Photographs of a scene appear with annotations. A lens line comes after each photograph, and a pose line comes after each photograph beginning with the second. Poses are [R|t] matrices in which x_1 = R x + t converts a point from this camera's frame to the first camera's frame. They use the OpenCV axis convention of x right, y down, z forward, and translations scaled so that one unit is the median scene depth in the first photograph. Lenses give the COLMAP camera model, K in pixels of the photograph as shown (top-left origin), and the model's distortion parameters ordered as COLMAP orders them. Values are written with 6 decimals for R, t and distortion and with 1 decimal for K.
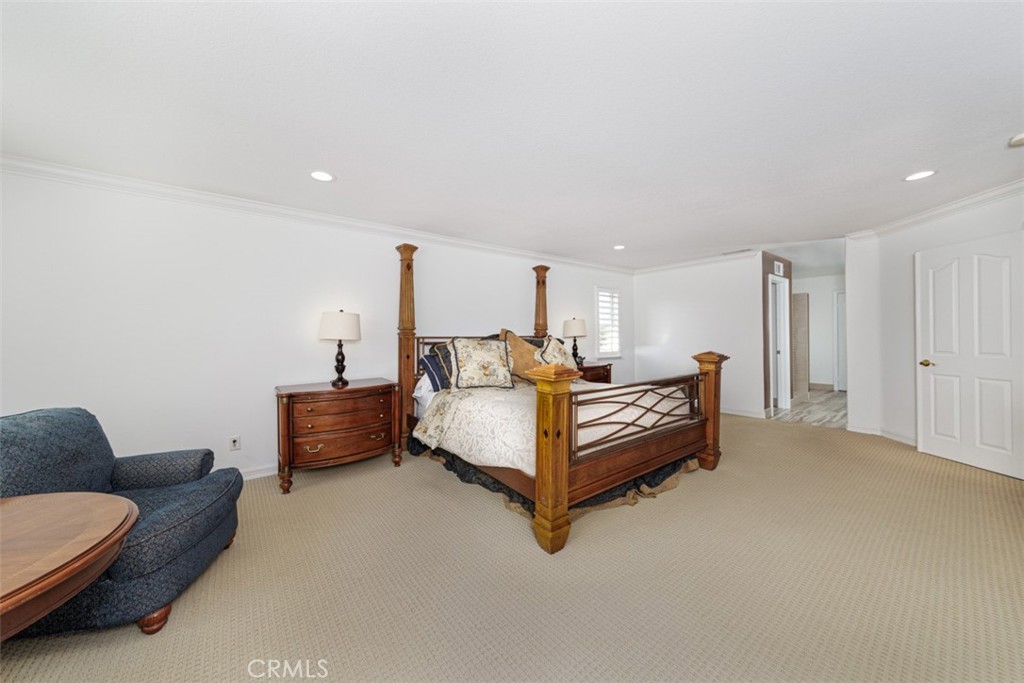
lens RADIAL K [[355.9, 0, 533.8], [0, 355.9, 331.5], [0, 0, 1]] dist [-0.000257, 0.000134]
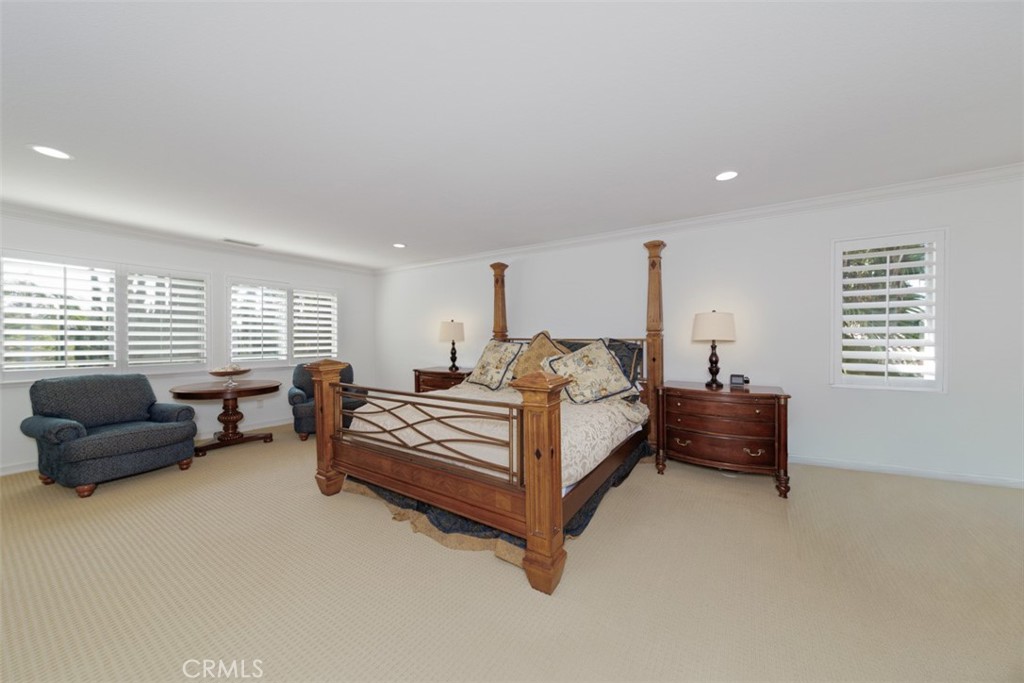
lens RADIAL K [[355.9, 0, 512.8], [0, 355.9, 339.6], [0, 0, 1]] dist [-0.000257, 0.000134]
pose [[0.306953, 0.014050, -0.951621, 0.888746], [0.006945, 0.999831, 0.017002, -0.000717], [0.951699, -0.011828, 0.306803, 0.713536]]
